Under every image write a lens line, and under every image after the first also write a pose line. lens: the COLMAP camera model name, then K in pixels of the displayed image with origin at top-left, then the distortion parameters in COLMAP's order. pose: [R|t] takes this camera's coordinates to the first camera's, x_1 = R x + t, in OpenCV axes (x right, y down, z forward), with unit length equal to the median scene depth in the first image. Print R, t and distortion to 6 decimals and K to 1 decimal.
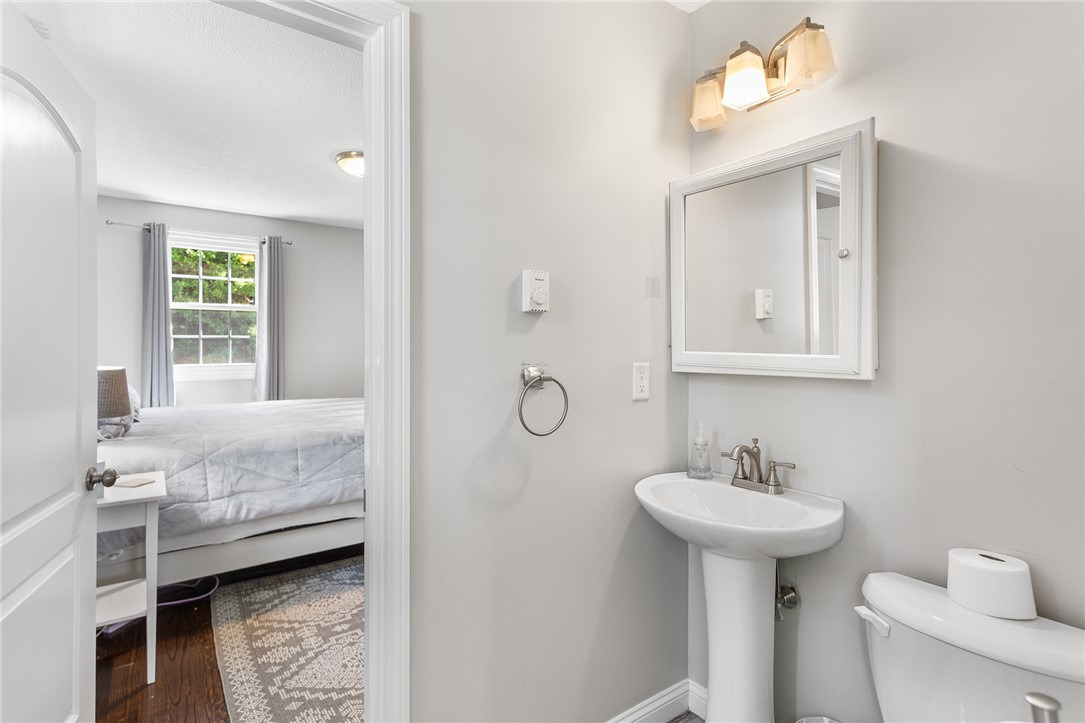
lens RADIAL K [[524.5, 0, 541.6], [0, 524.5, 359.8], [0, 0, 1]] dist [0.012331, 0.002365]
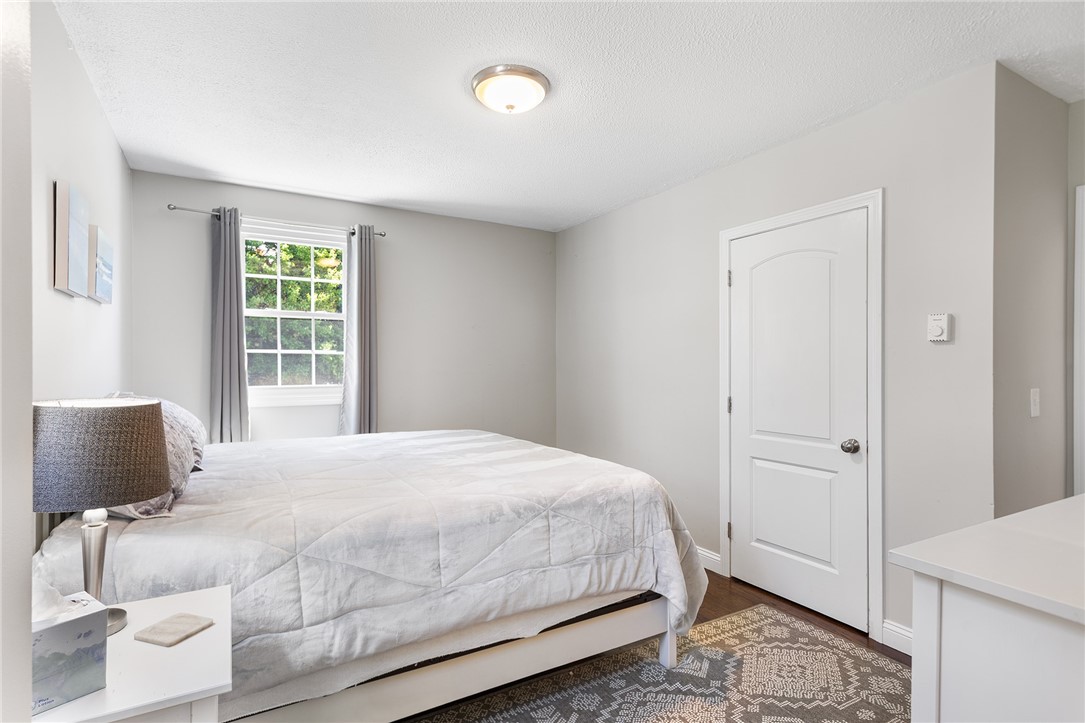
lens RADIAL K [[524.5, 0, 537.4], [0, 524.5, 383.2], [0, 0, 1]] dist [0.012331, 0.002365]
pose [[0.994192, 0.002123, -0.107599, -0.304264], [-0.001220, 0.999963, 0.008460, -0.006088], [0.107613, -0.008279, 0.994158, 0.440639]]
